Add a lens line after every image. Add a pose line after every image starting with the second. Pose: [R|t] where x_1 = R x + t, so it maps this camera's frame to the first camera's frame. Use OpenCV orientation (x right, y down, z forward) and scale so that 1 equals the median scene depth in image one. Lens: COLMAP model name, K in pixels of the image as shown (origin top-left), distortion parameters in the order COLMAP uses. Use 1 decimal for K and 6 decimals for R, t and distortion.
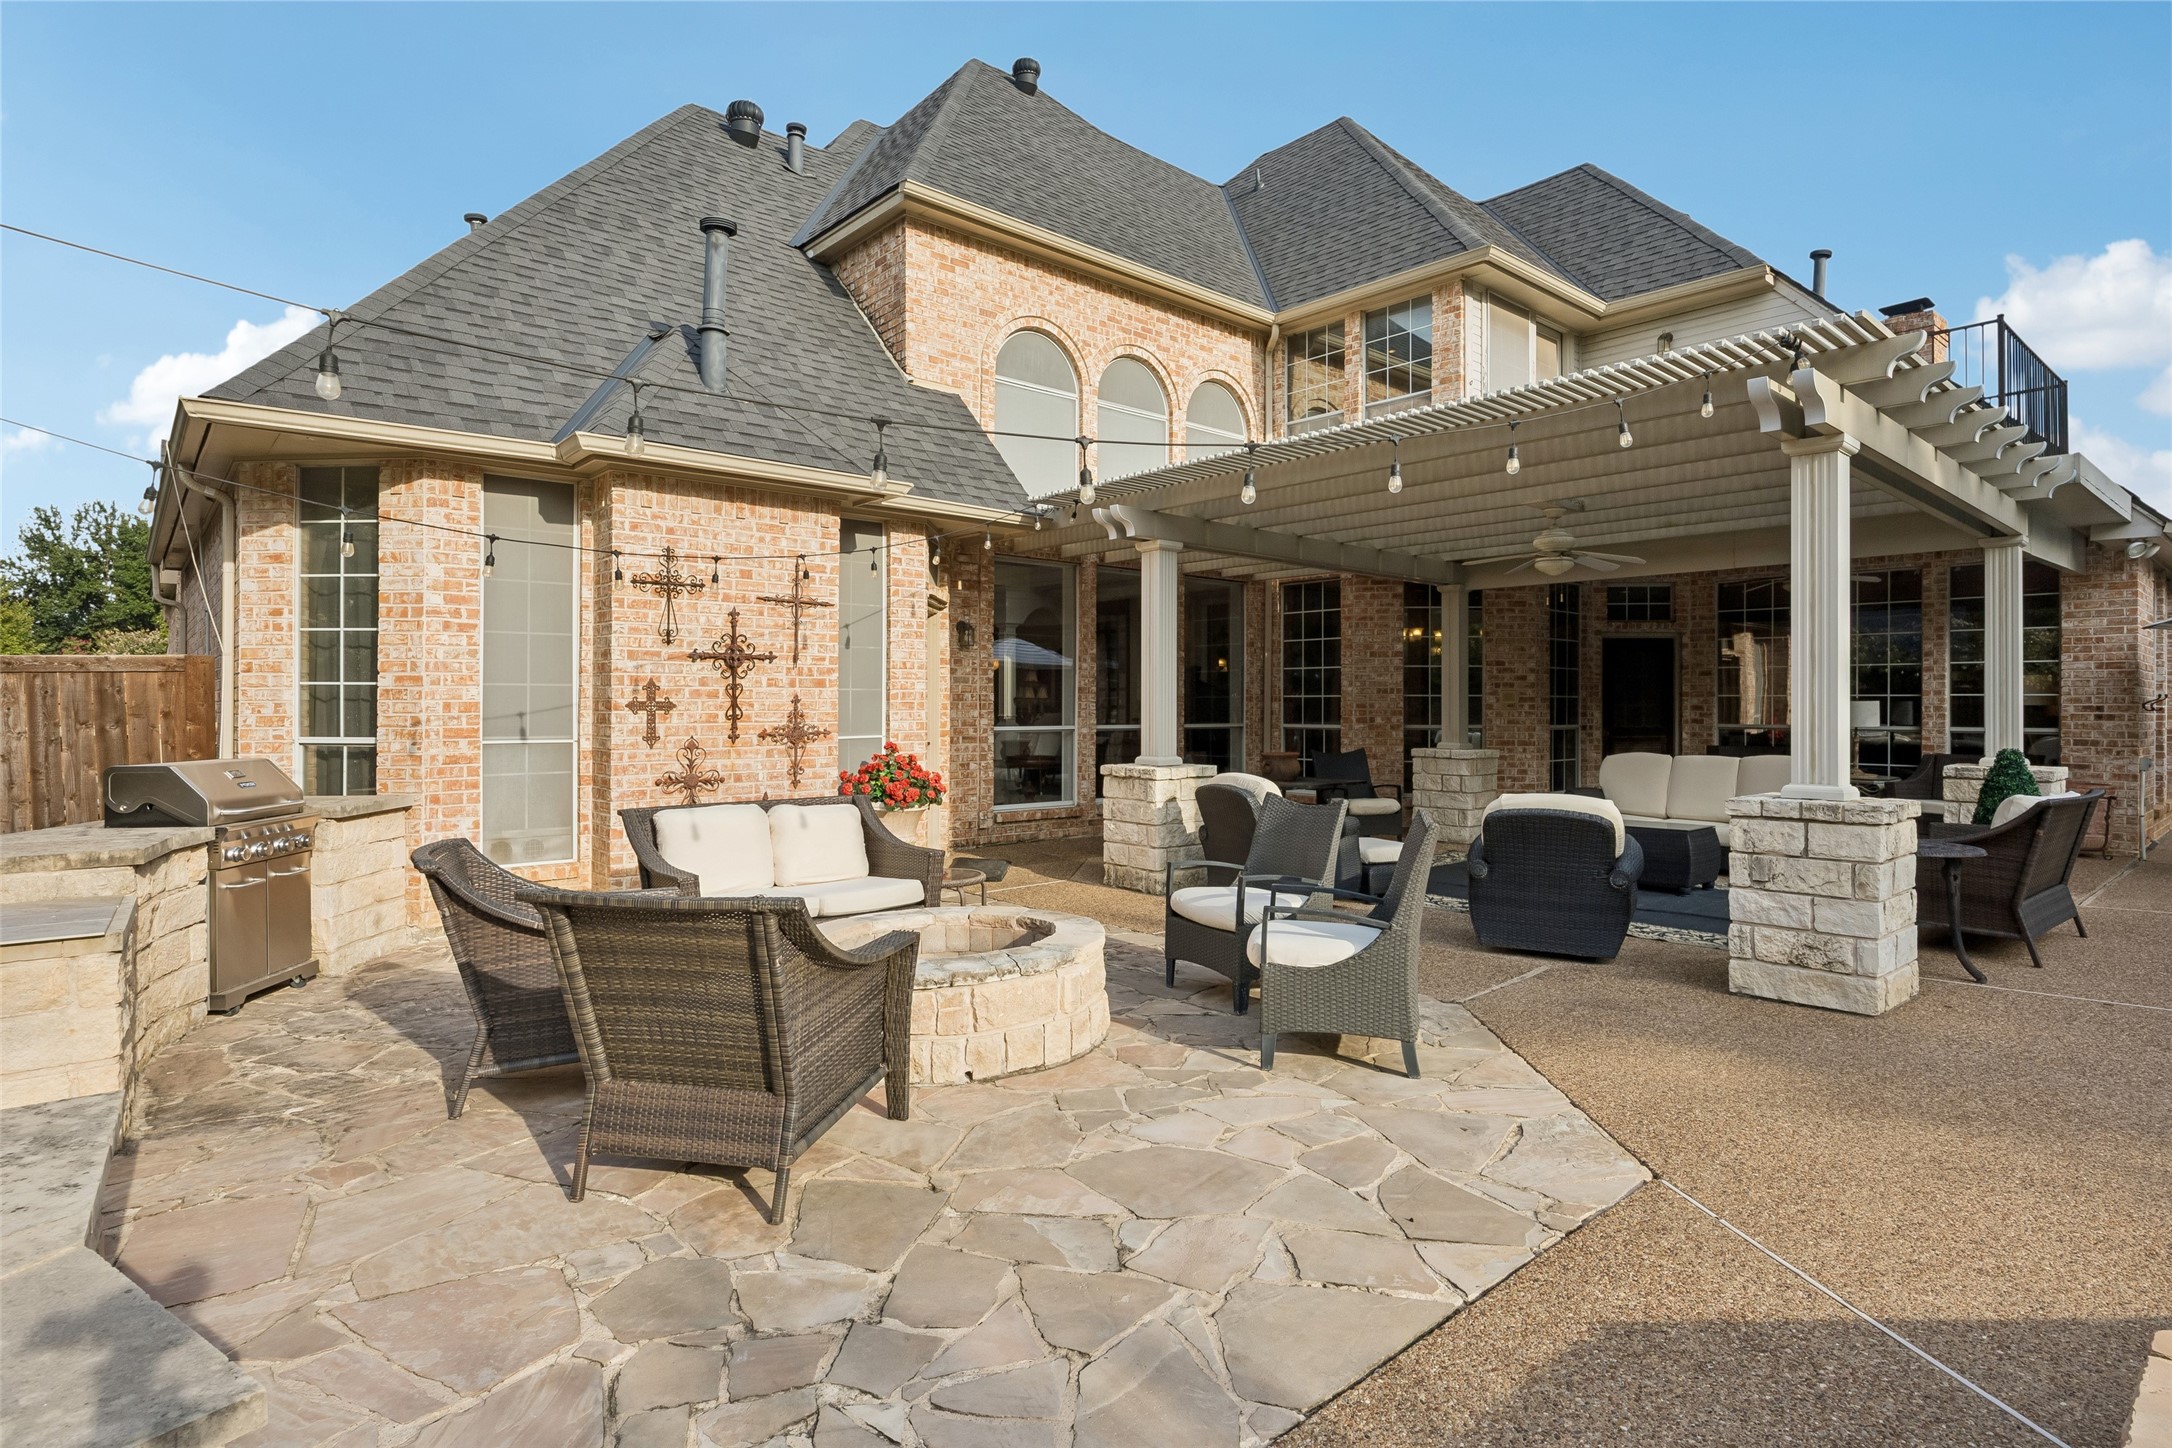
lens RADIAL K [[1152.7, 0, 1087.6], [0, 1152.7, 706.9], [0, 0, 1]] dist [-0.005739, -0.002509]
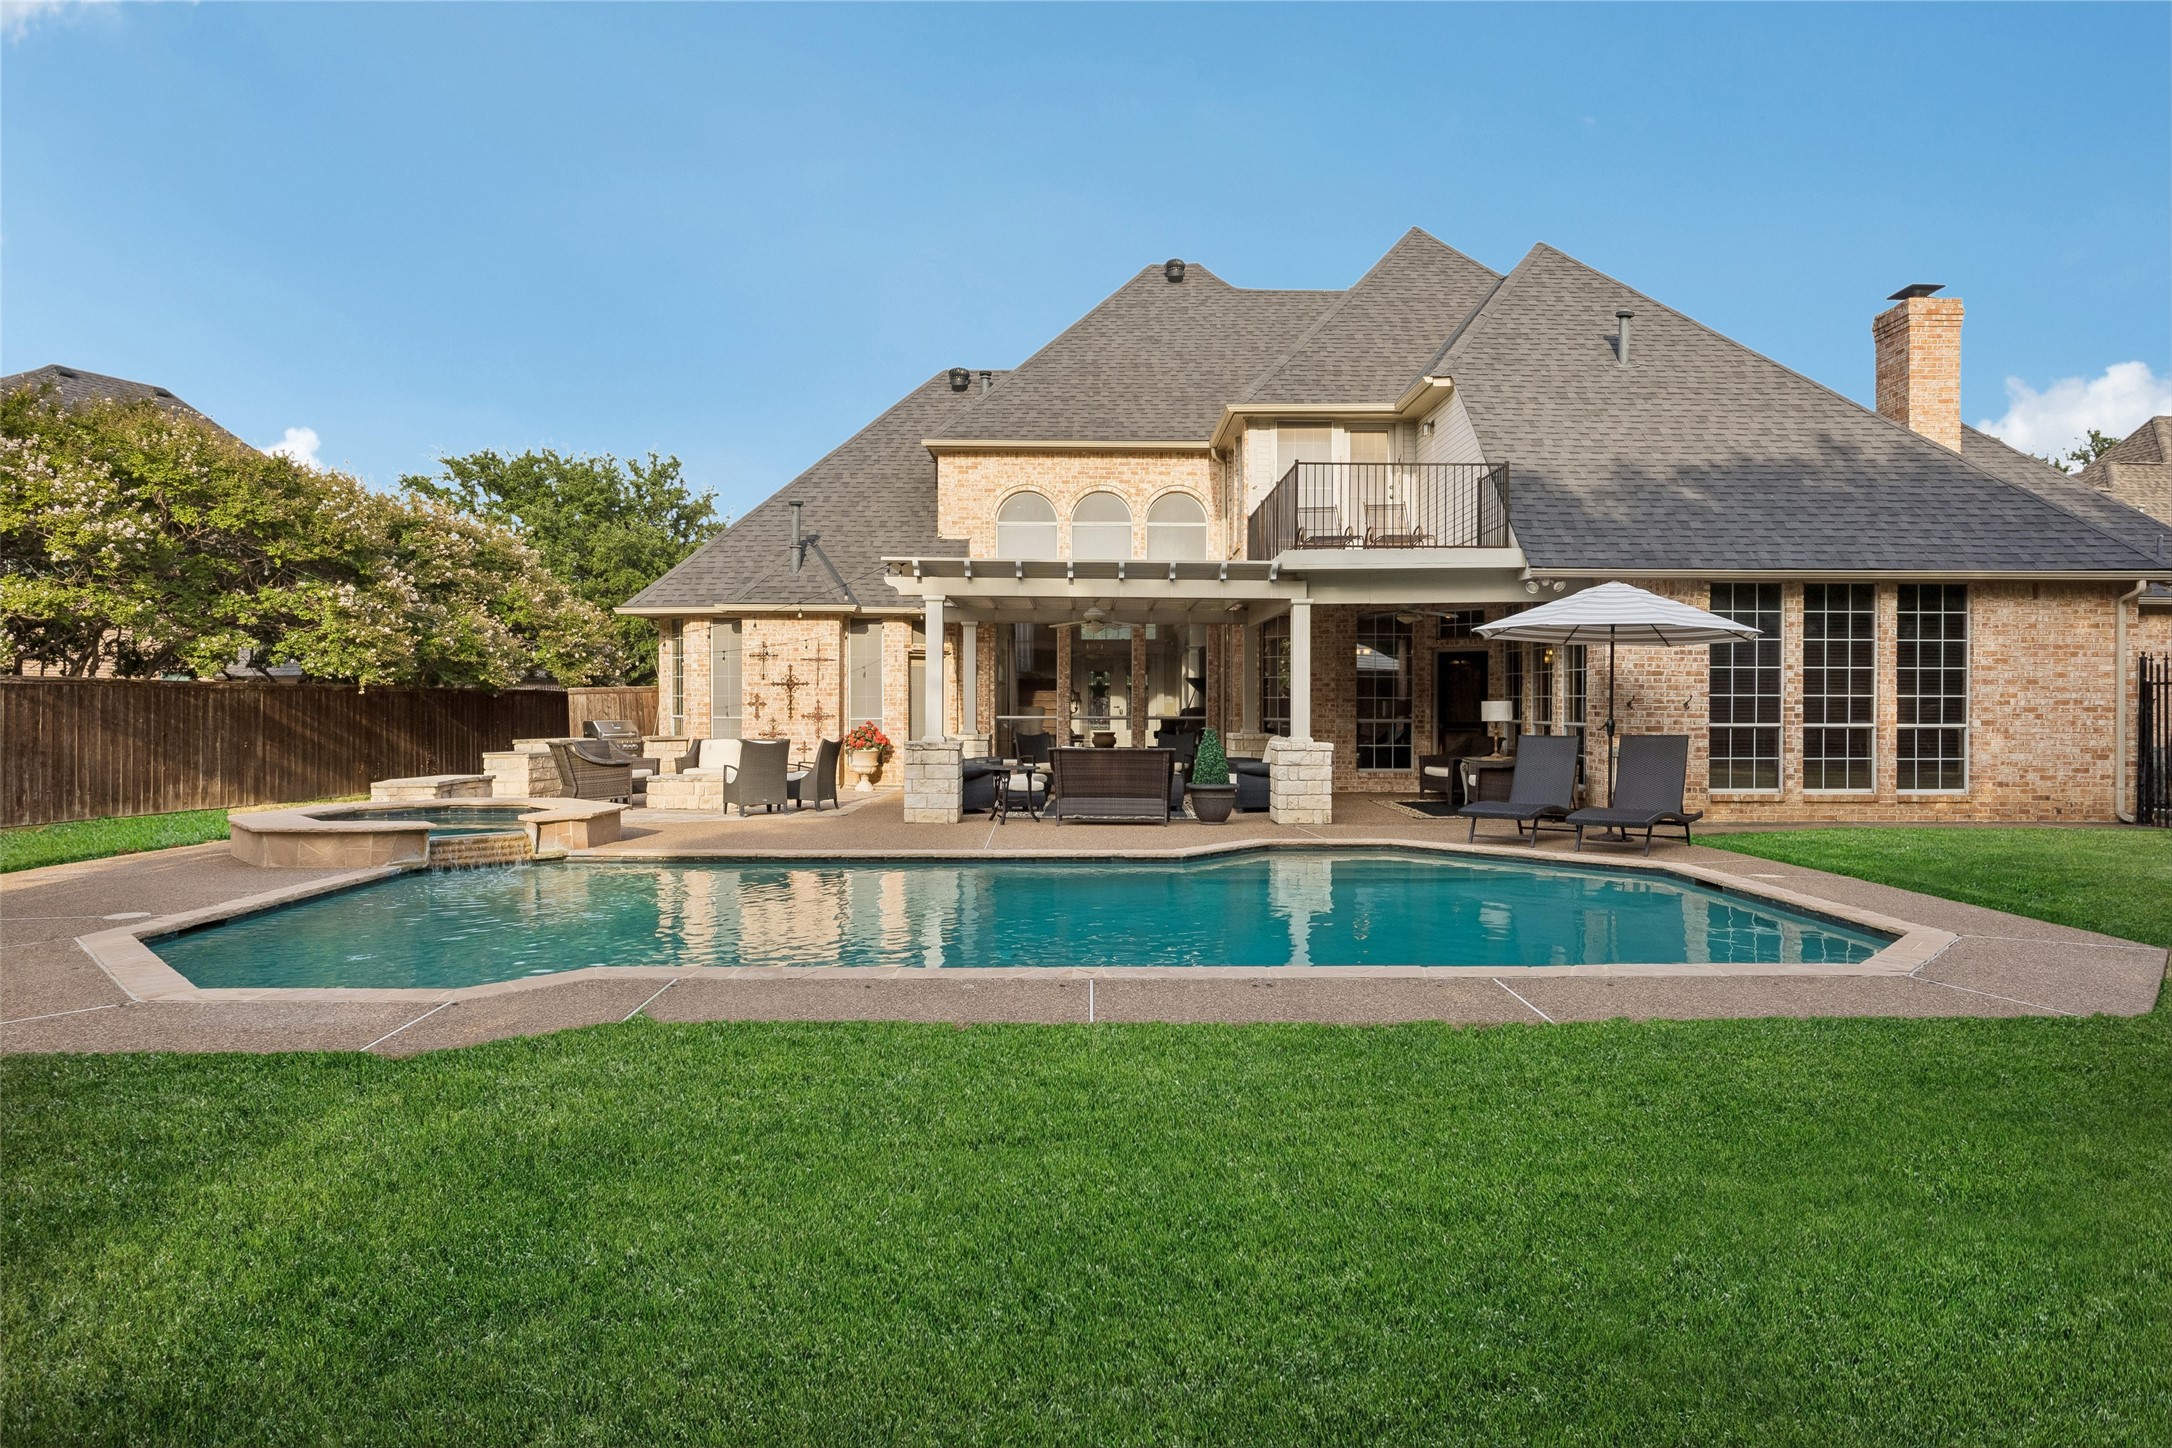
lens RADIAL K [[1293.0, 0, 1086.6], [0, 1293.0, 729.7], [0, 0, 1]] dist [0.007903, 0.000325]
pose [[0.735363, 0.016843, -0.677464, 1.493714], [-0.000712, 0.999710, 0.024082, -0.009775], [0.677673, -0.017227, 0.735161, -0.437269]]
